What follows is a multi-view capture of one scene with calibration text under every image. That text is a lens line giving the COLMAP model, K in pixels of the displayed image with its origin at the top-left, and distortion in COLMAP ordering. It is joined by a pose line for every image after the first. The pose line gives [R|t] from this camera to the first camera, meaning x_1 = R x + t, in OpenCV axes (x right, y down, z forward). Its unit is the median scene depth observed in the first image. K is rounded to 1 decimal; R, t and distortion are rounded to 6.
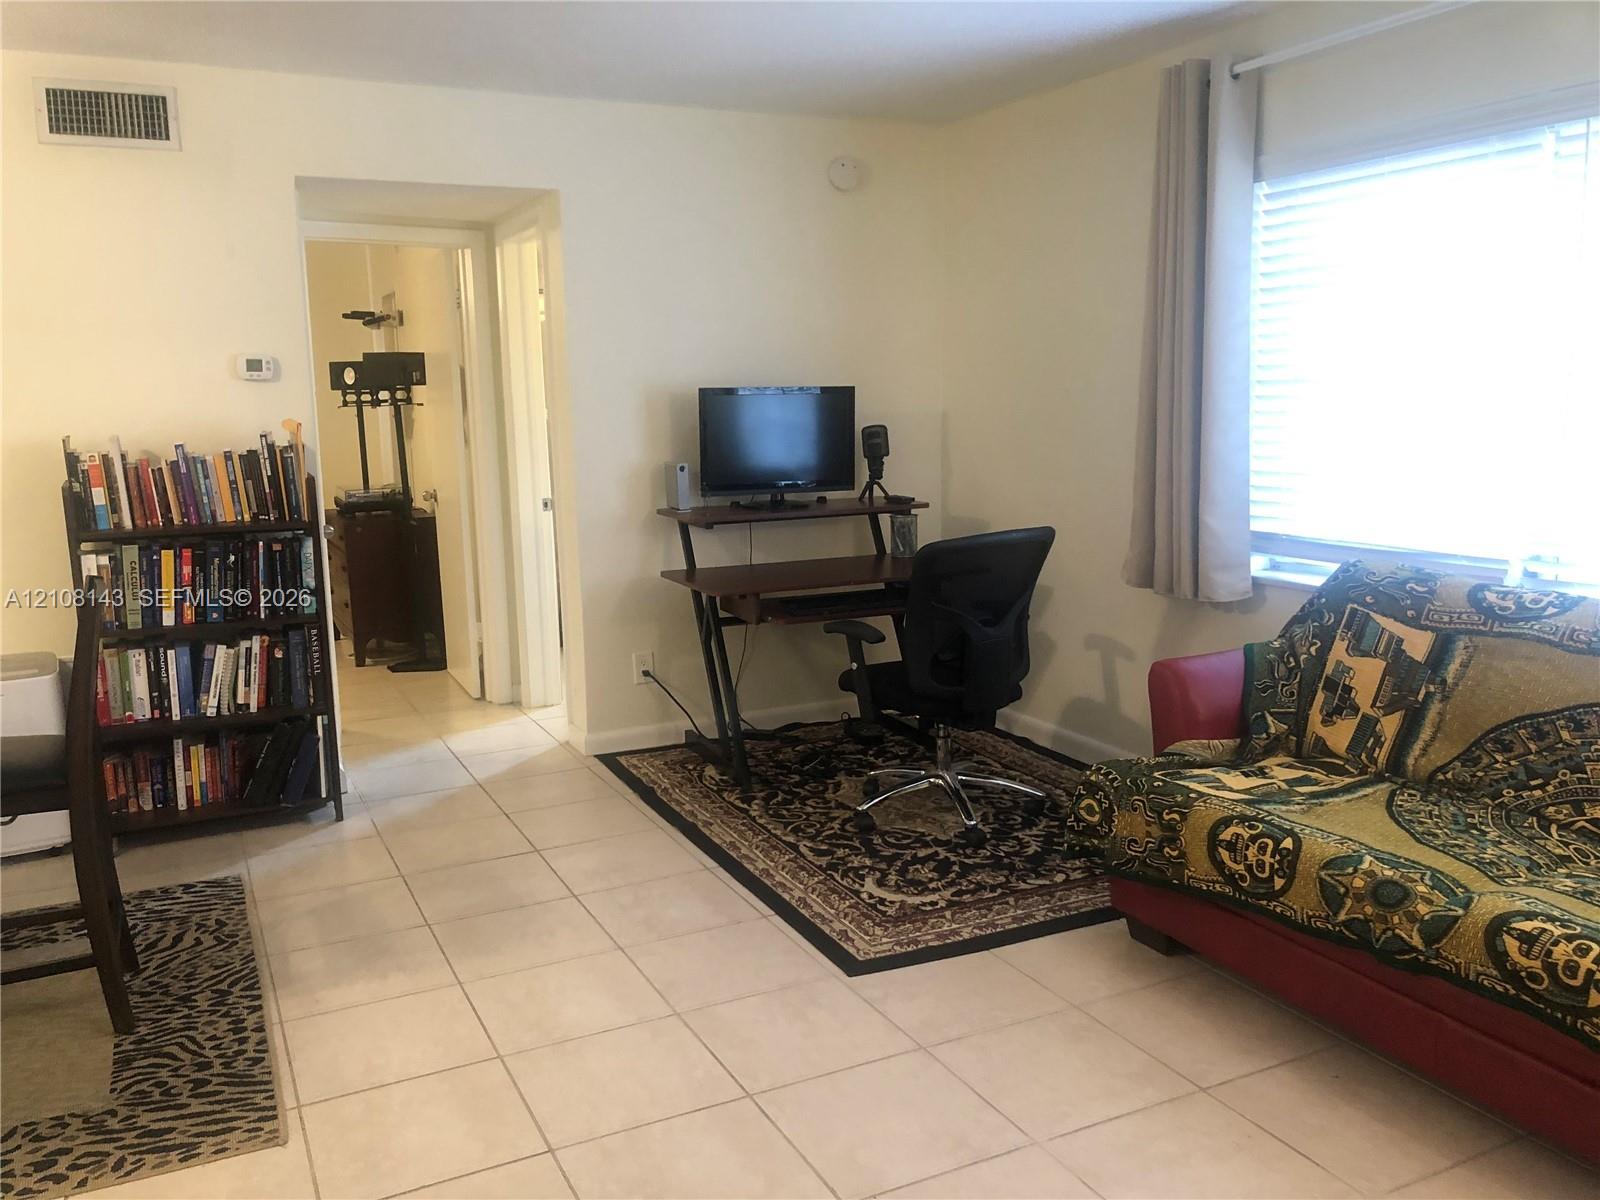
lens RADIAL K [[1309.1, 0, 799.5], [0, 1309.1, 601.6], [0, 0, 1]] dist [0.052912, -0.087122]
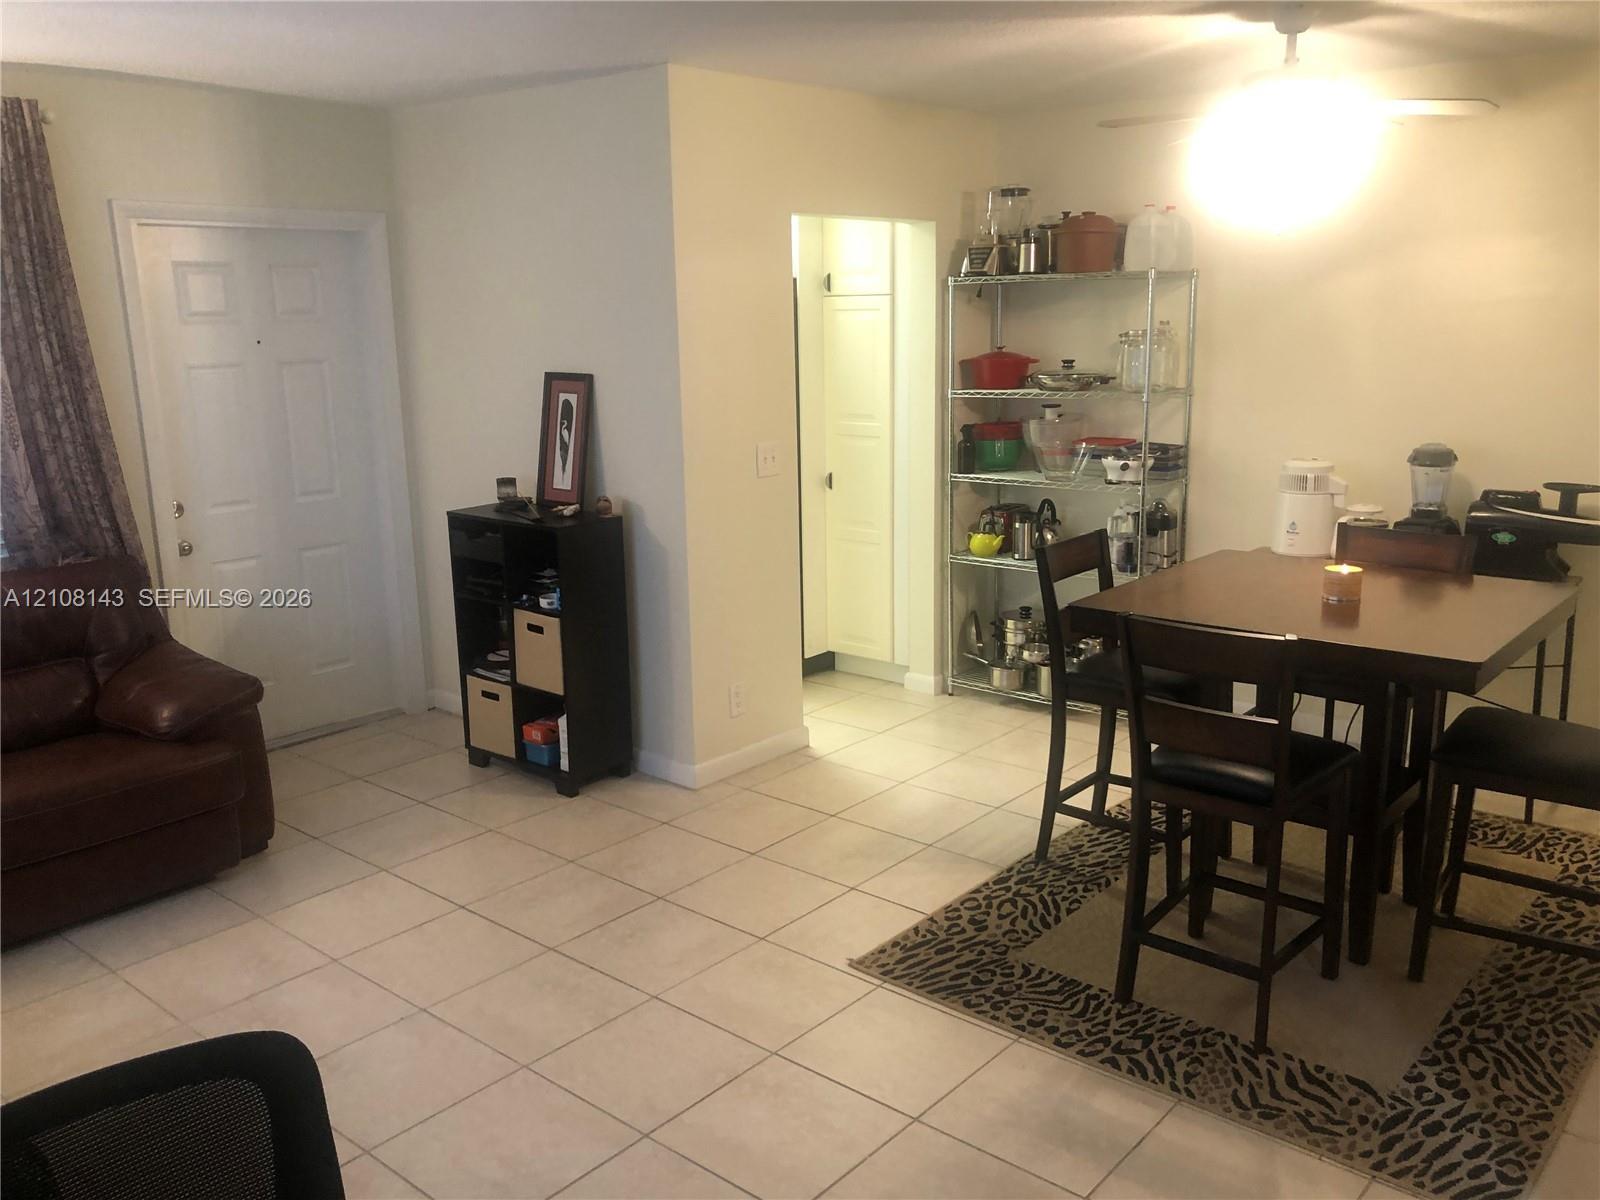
lens RADIAL K [[1309.1, 0, 800.8], [0, 1309.1, 600.5], [0, 0, 1]] dist [0.052912, -0.087122]
pose [[-0.913915, 0.115948, -0.388992, 0.088606], [-0.037903, 0.929768, 0.366191, -0.270266], [0.404131, 0.349411, -0.845334, 1.223465]]
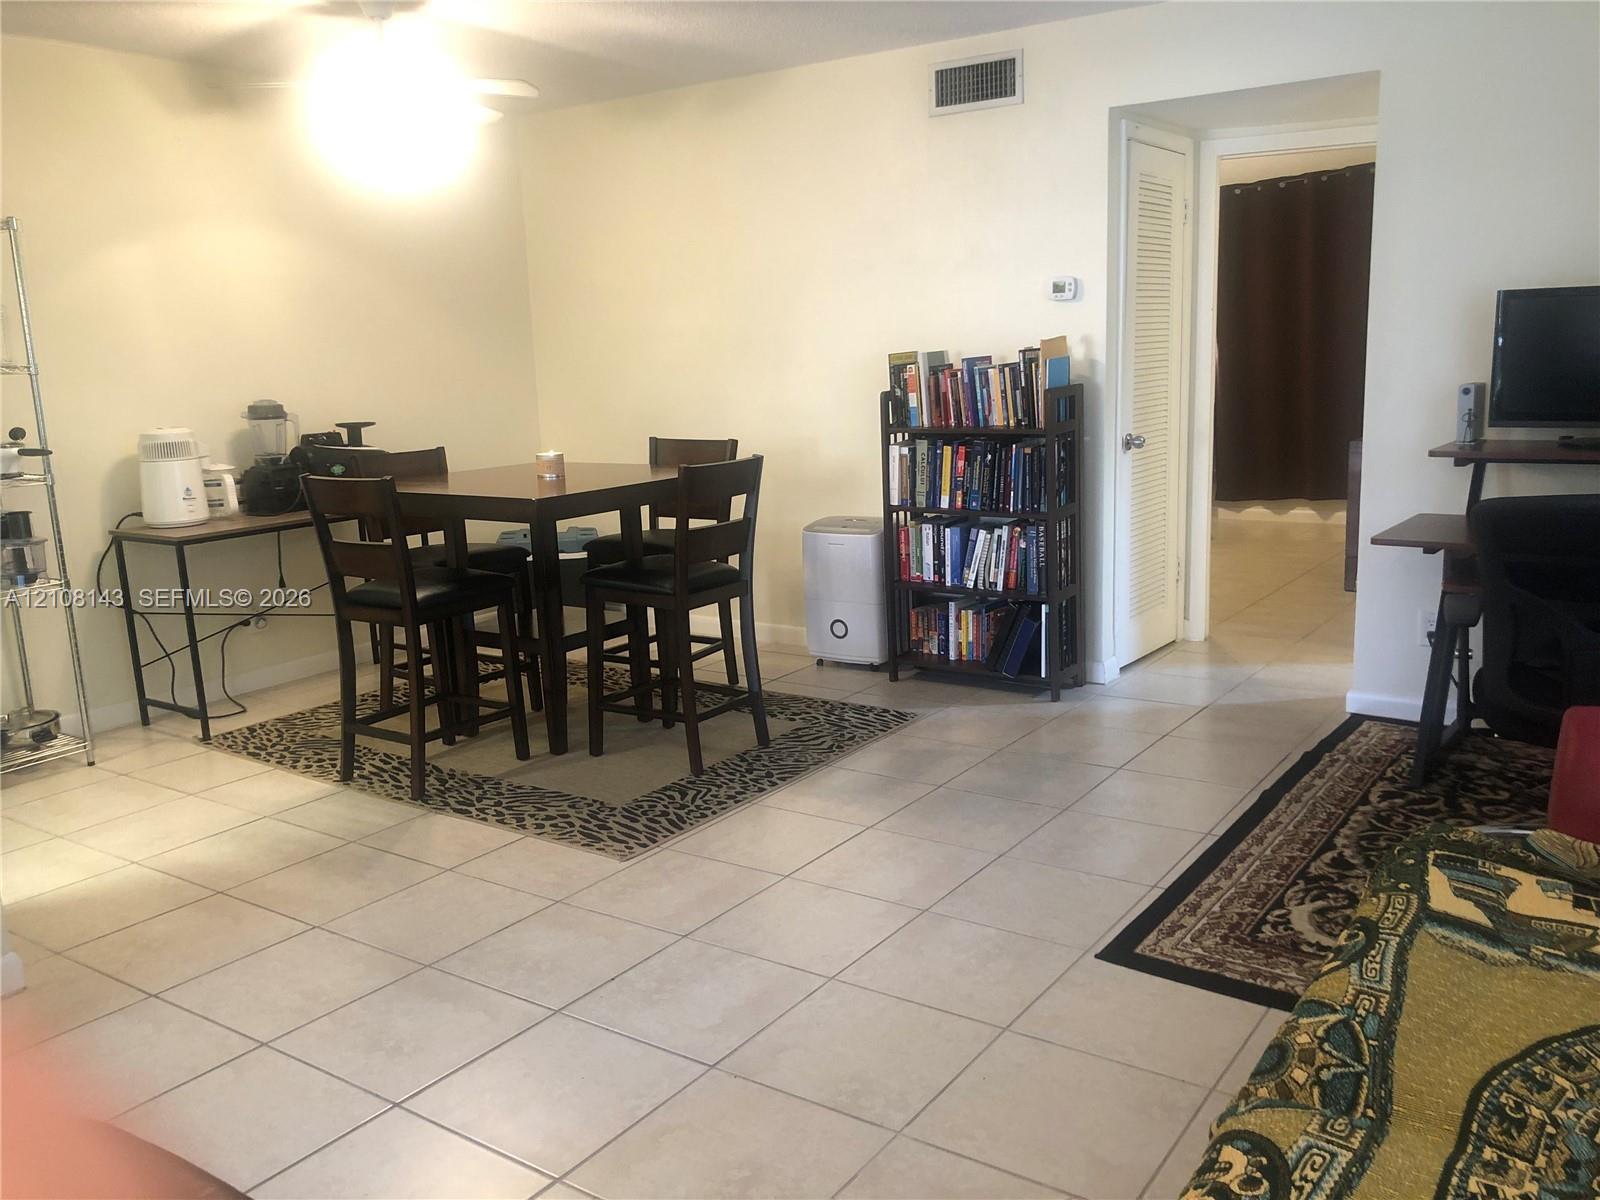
lens RADIAL K [[1309.1, 0, 800.5], [0, 1309.1, 595.3], [0, 0, 1]] dist [0.052912, -0.087122]
pose [[0.482853, 0.163403, -0.860321, 0.519036], [-0.114999, 0.985760, 0.122686, -0.035723], [0.868118, 0.039696, 0.494768, 0.281982]]
